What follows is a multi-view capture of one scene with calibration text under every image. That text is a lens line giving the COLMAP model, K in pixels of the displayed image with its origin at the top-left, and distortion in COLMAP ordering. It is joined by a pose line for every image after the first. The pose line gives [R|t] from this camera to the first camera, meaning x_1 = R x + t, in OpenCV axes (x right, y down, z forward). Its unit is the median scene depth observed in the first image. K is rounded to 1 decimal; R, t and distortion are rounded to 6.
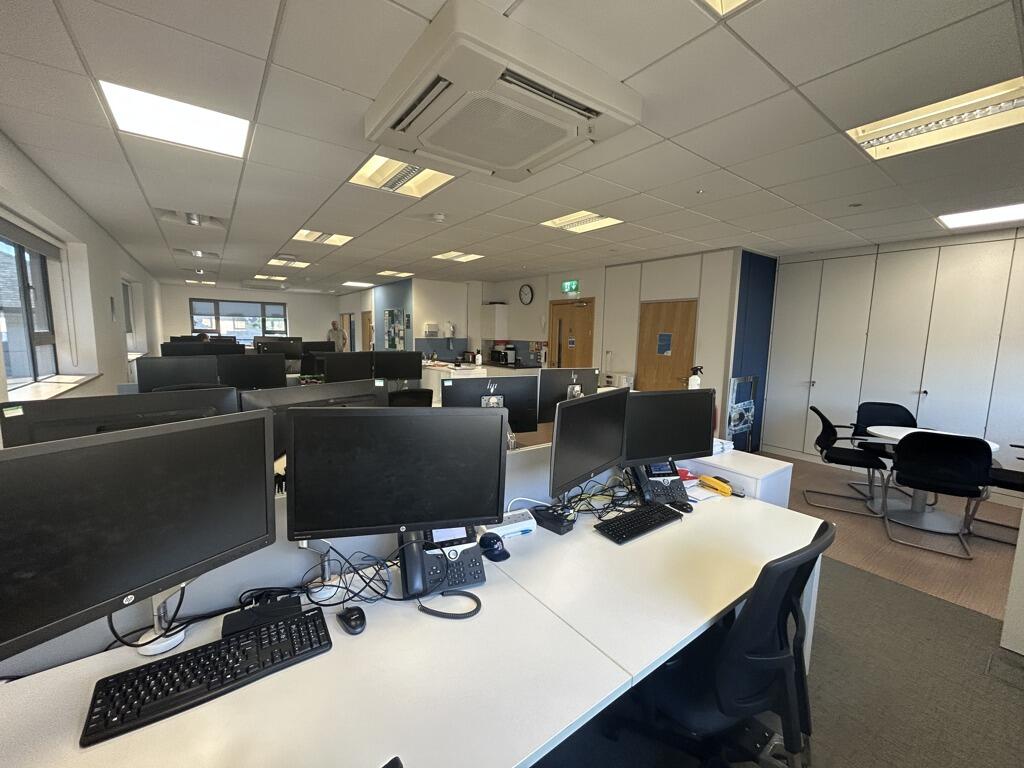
lens RADIAL K [[412.5, 0, 512.0], [0, 412.5, 384.0], [0, 0, 1]] dist [-0.002107, -0.000301]
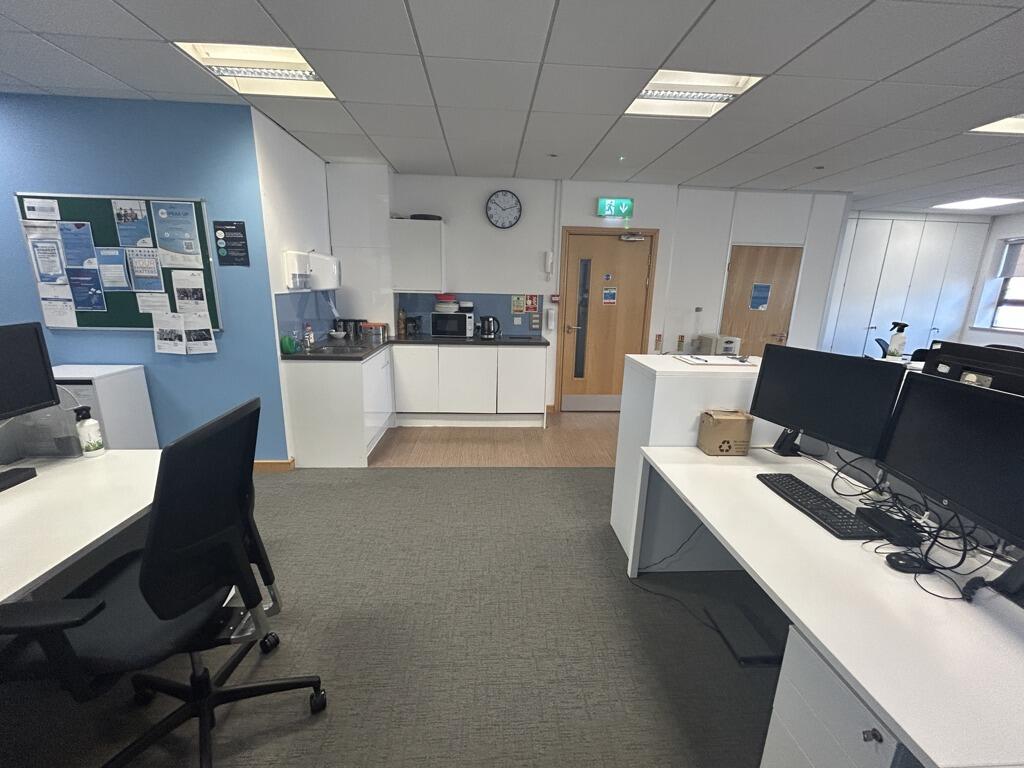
lens RADIAL K [[412.5, 0, 512.0], [0, 412.5, 384.0], [0, 0, 1]] dist [-0.002107, -0.000301]
pose [[0.544302, -0.205778, 0.813259, -0.505246], [0.088791, 0.978134, 0.188070, -0.098612], [-0.834177, -0.030157, 0.550671, 0.742310]]
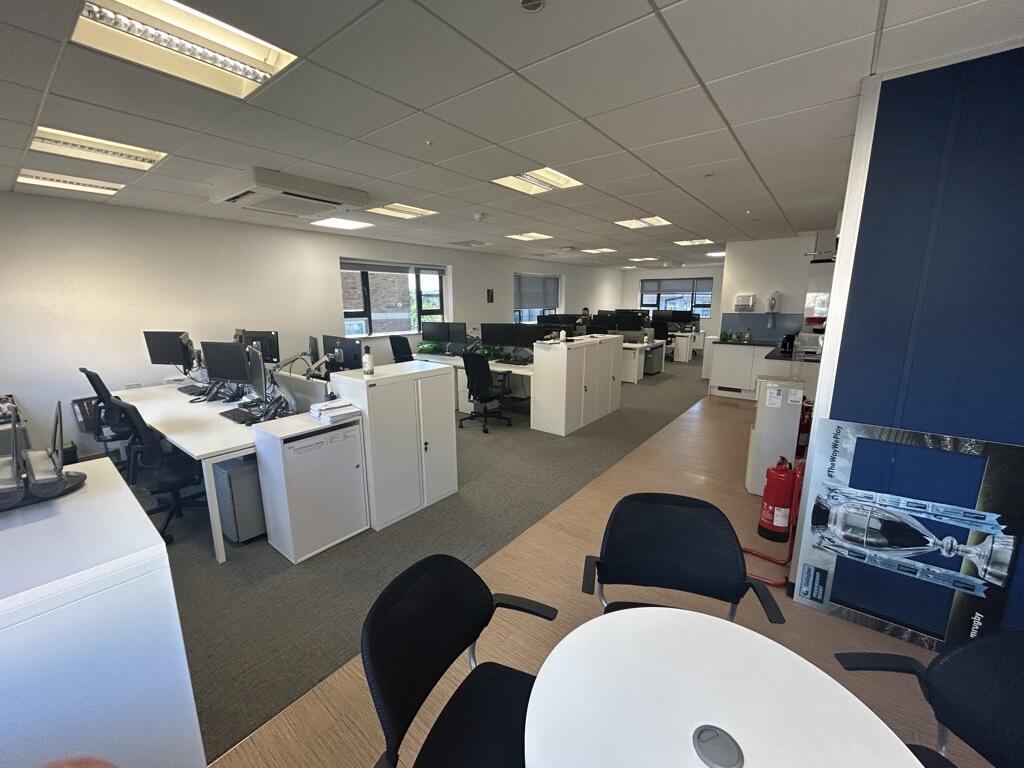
lens RADIAL K [[412.5, 0, 512.0], [0, 412.5, 384.0], [0, 0, 1]] dist [-0.002107, -0.000301]
pose [[0.266381, 0.174951, -0.947857, 0.588290], [-0.112192, 0.982333, 0.149784, -0.052786], [0.957316, 0.066442, 0.281303, 0.404381]]
